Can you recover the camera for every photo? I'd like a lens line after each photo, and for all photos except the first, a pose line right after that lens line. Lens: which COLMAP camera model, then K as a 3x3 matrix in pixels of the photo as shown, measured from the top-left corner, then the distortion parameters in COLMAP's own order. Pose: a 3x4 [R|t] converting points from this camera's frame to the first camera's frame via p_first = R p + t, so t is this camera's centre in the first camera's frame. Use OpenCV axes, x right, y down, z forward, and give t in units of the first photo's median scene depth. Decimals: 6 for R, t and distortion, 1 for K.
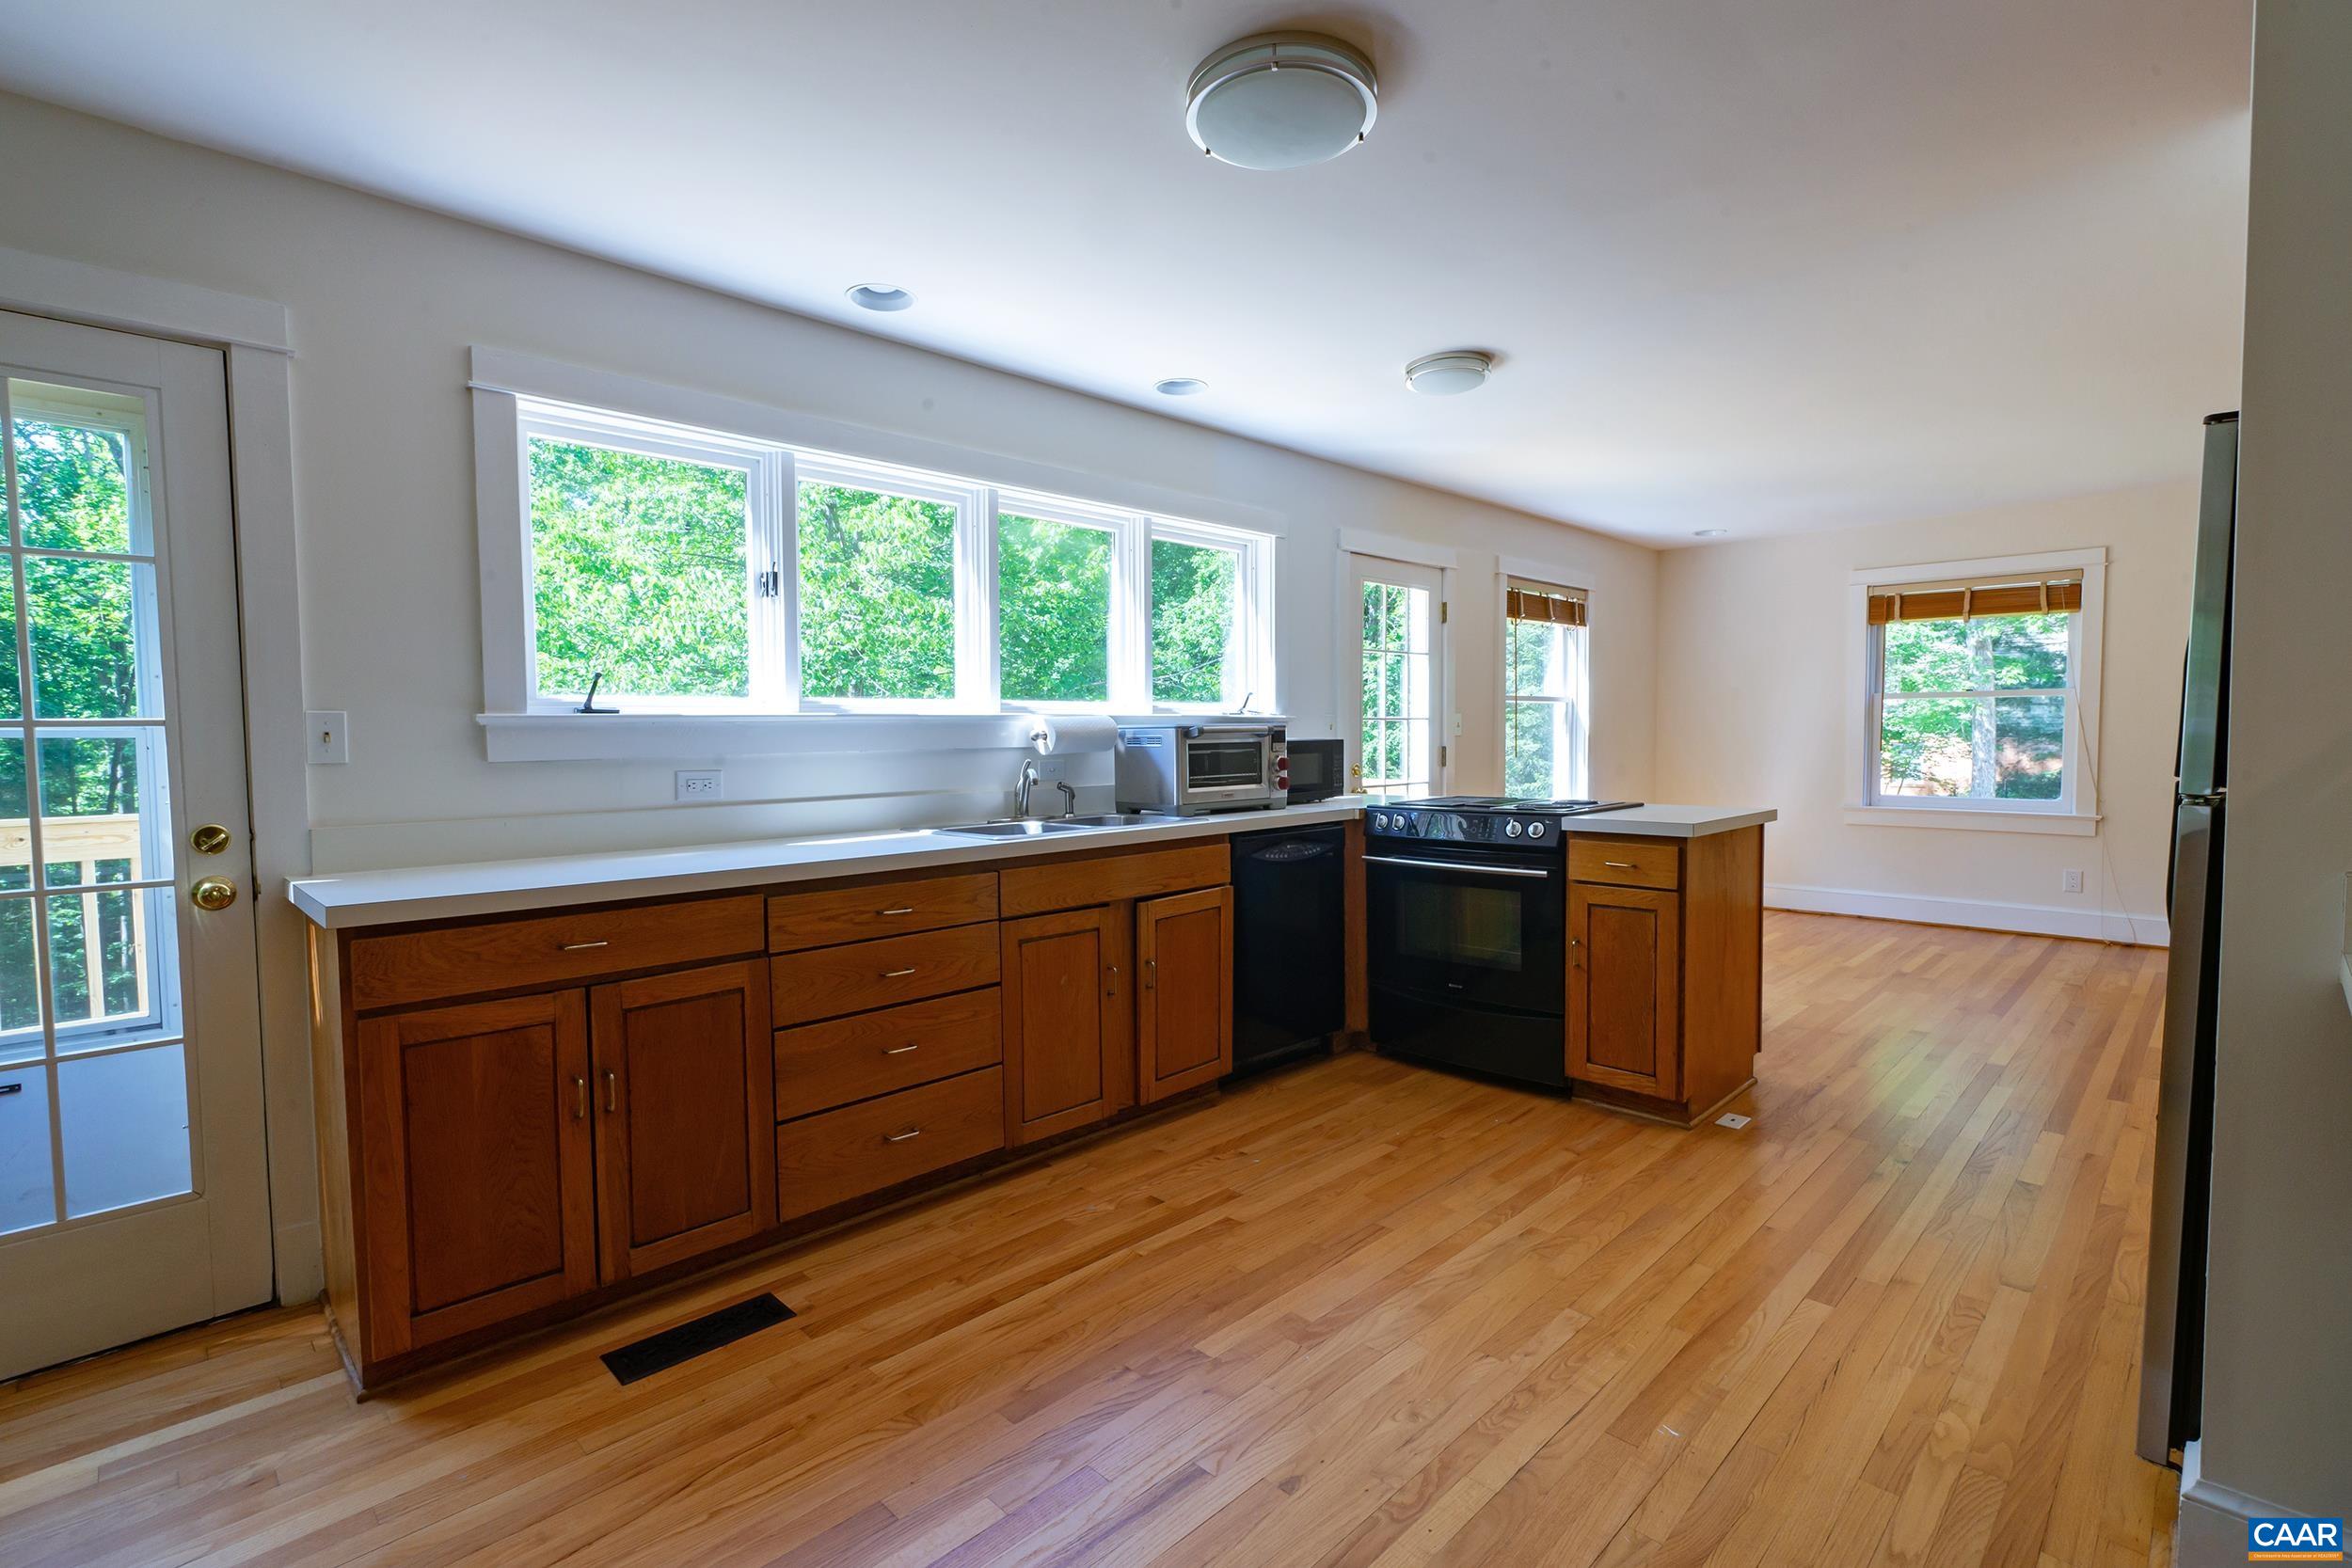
lens RADIAL K [[1073.2, 0, 1187.6], [0, 1073.2, 784.4], [0, 0, 1]] dist [0.001014, 0.000374]
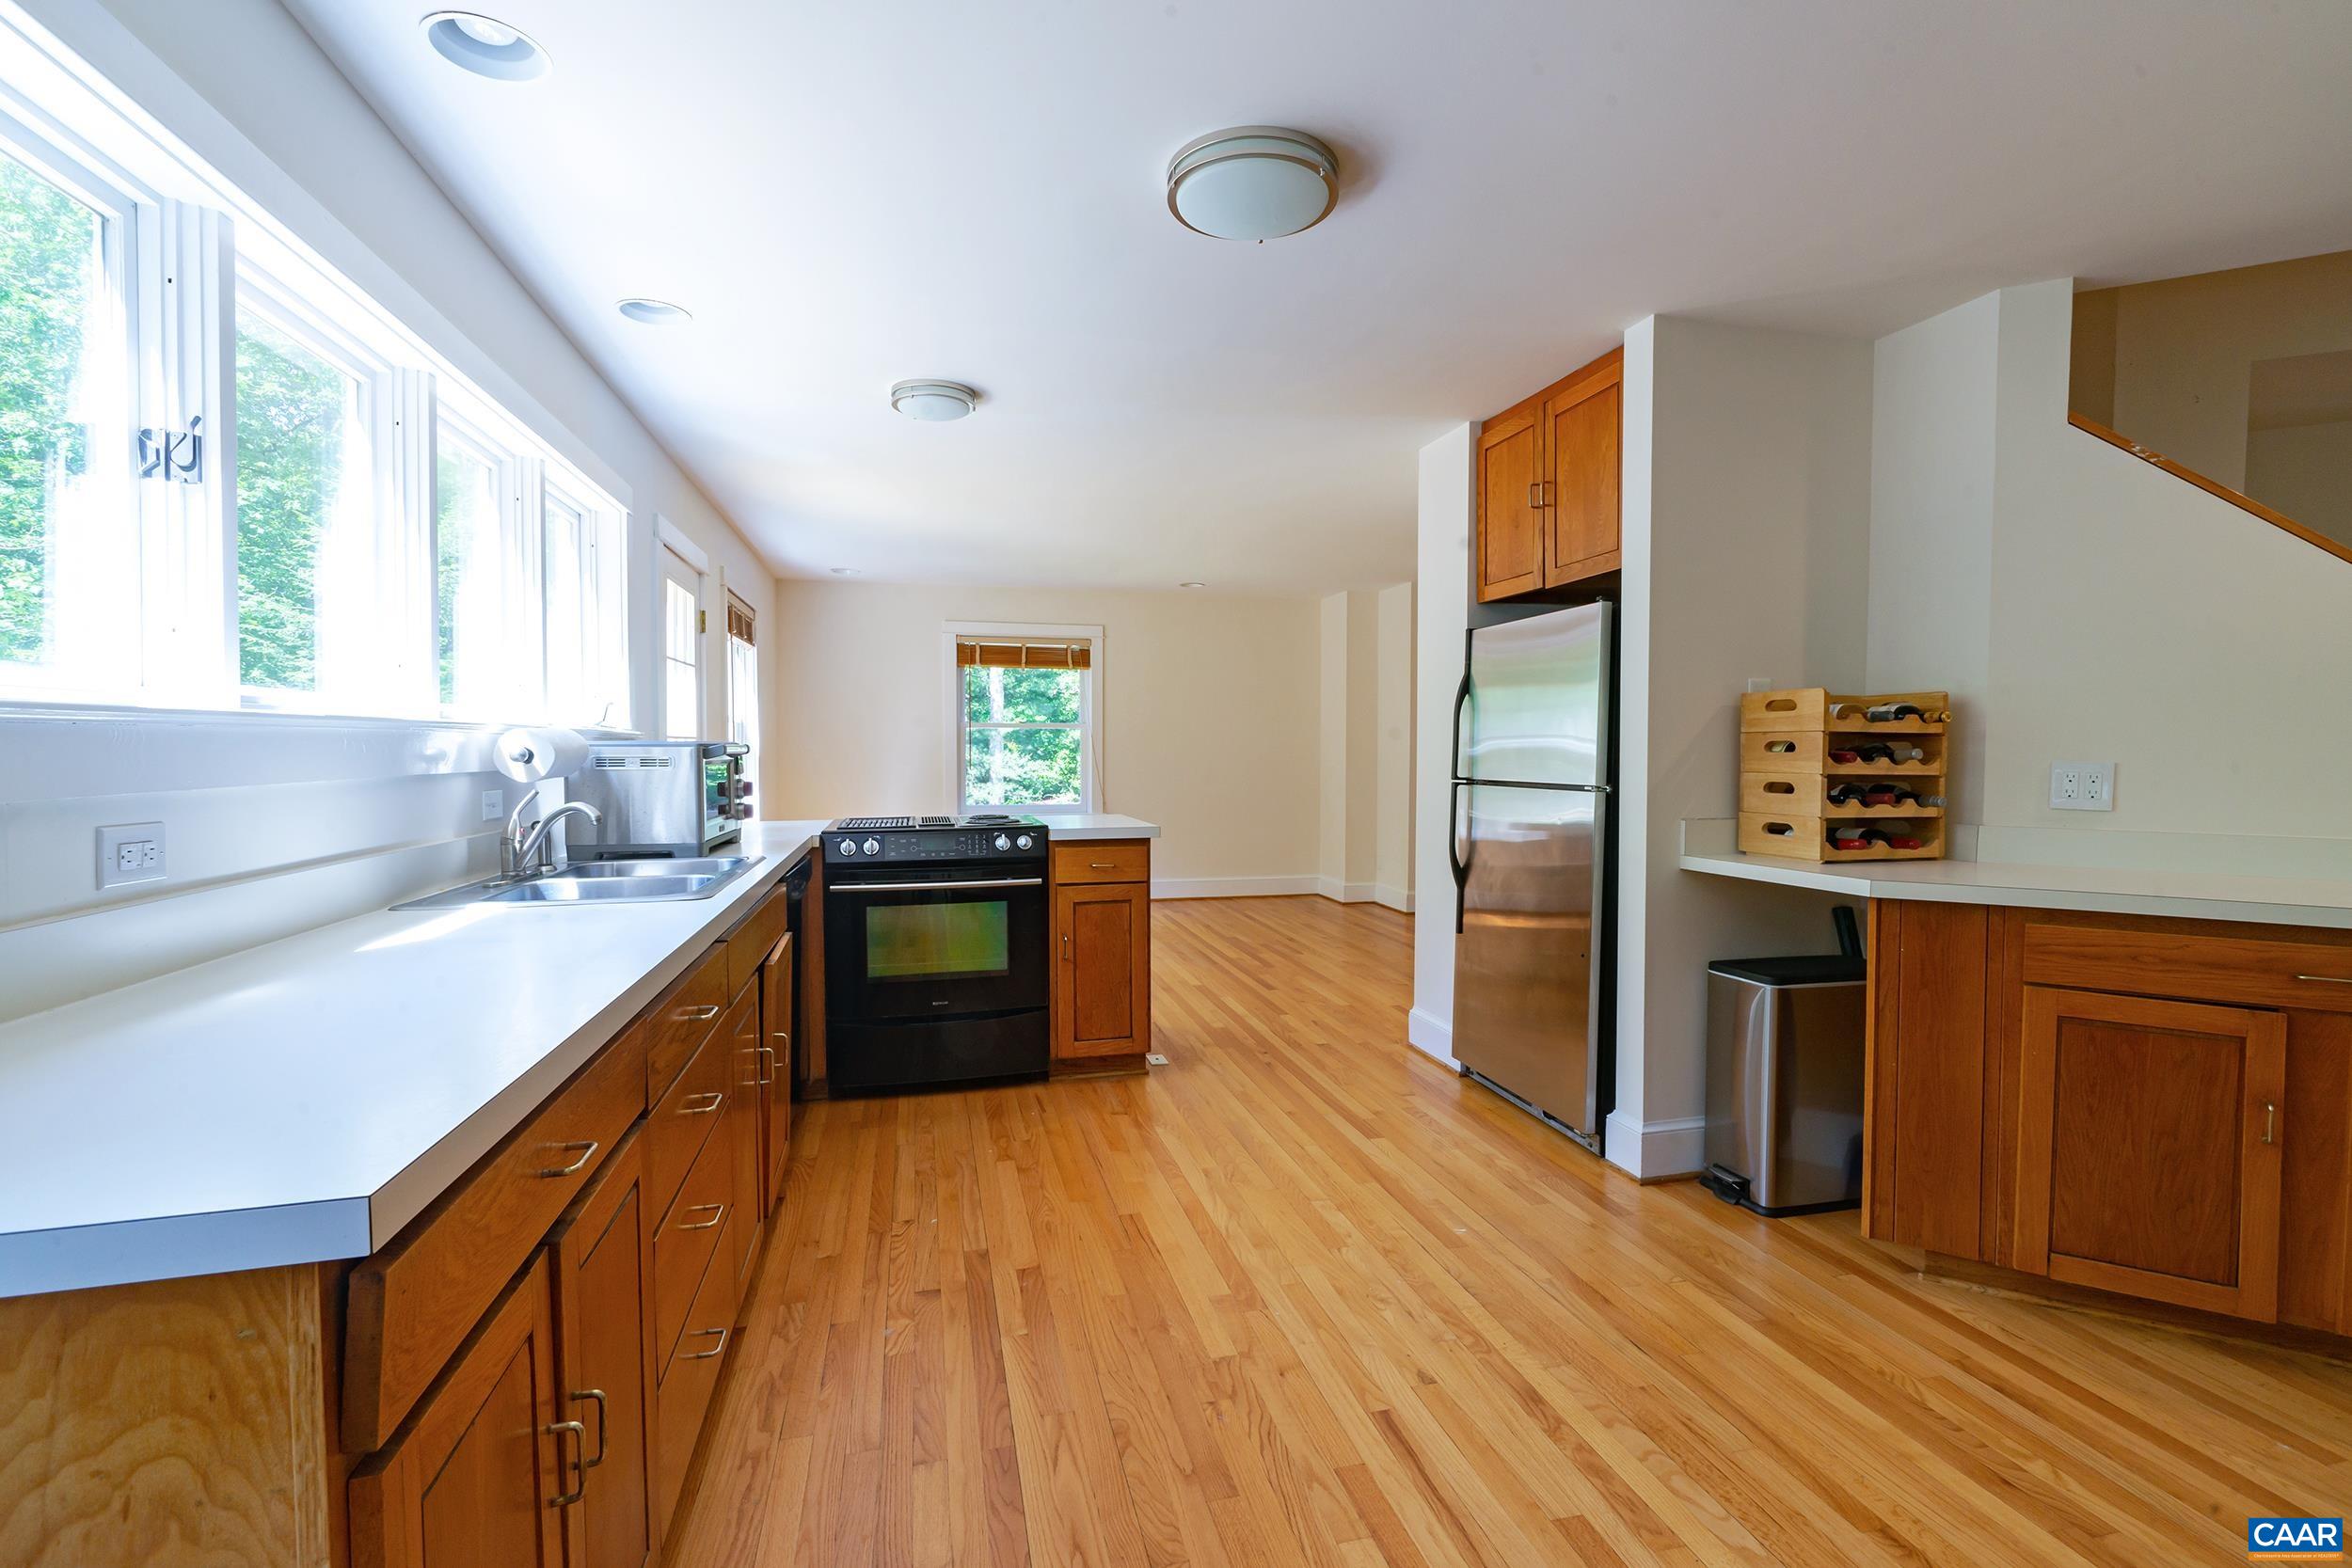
lens RADIAL K [[1067.8, 0, 1187.7], [0, 1067.8, 783.9], [0, 0, 1]] dist [-0.001998, 0.000120]
pose [[0.513381, -0.019778, 0.857933, -0.672262], [0.038090, 0.999274, 0.000244, -0.014156], [-0.857315, 0.032553, 0.513762, 0.378946]]
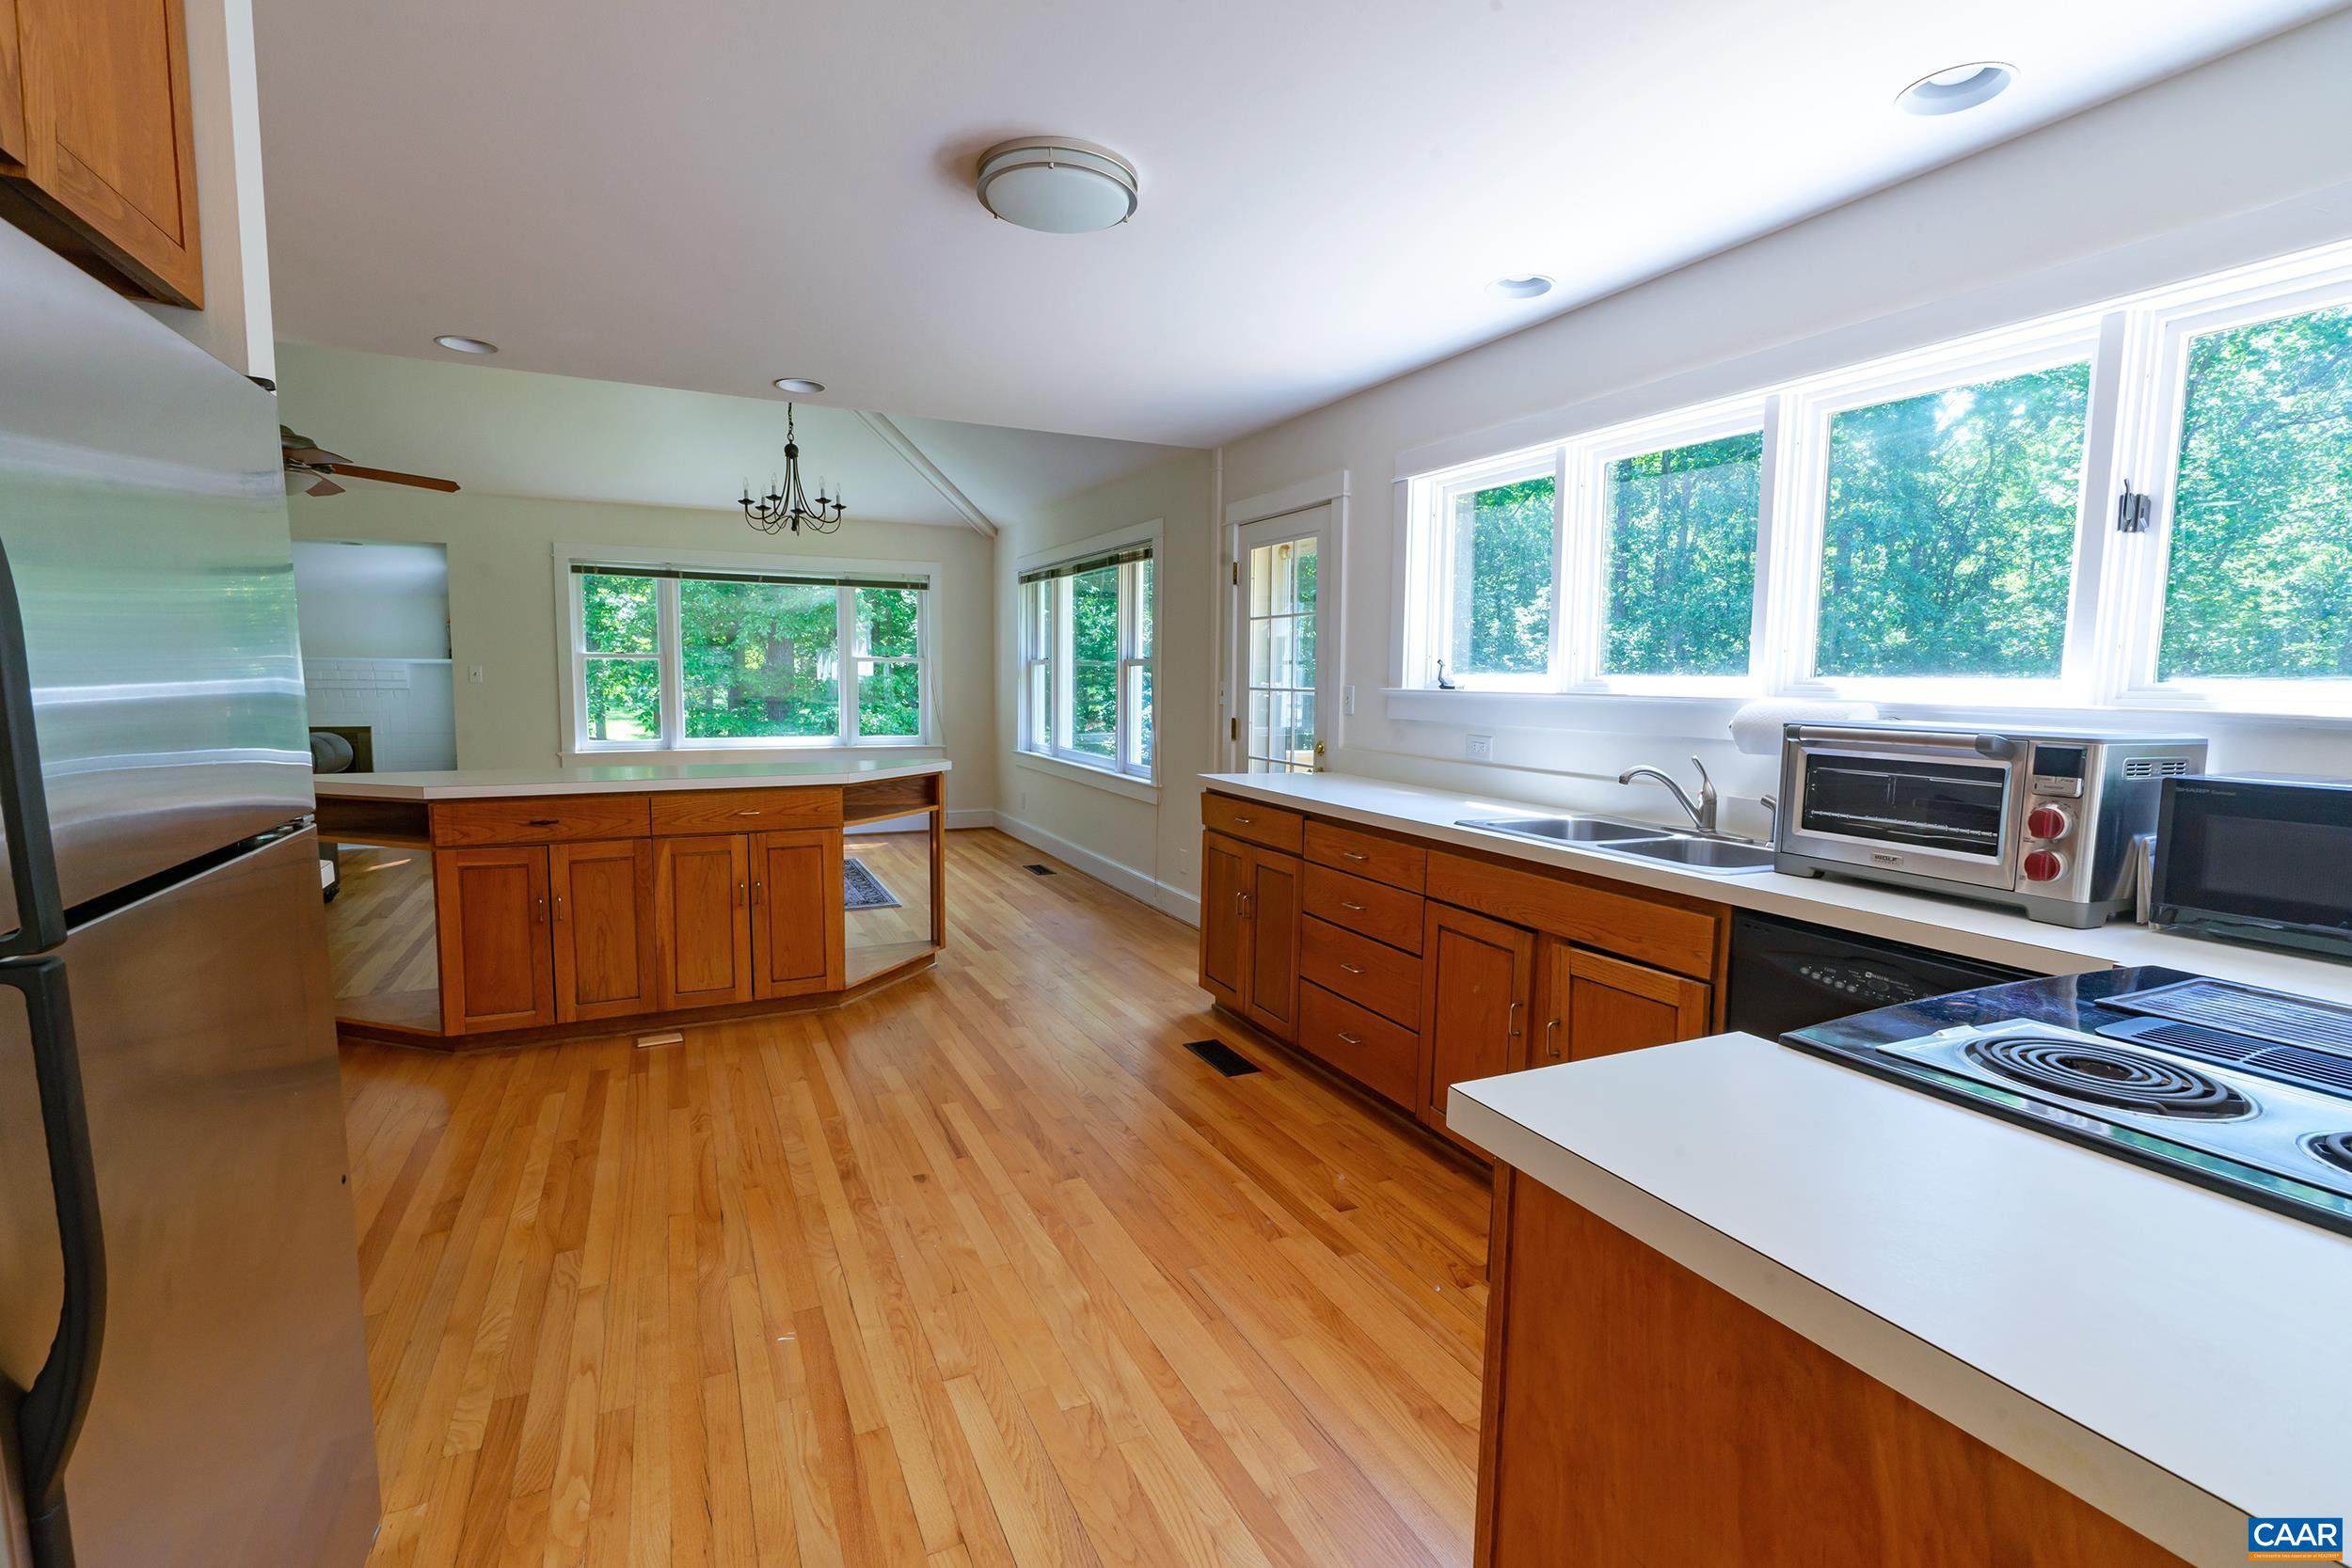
lens RADIAL K [[1085.7, 0, 1189.0], [0, 1085.7, 785.4], [0, 0, 1]] dist [-0.002891, 0.000248]
pose [[-0.330876, 0.100011, -0.938360, 0.913790], [-0.058920, 0.990239, 0.126316, -0.102197], [0.941833, 0.097083, -0.321753, 1.180188]]
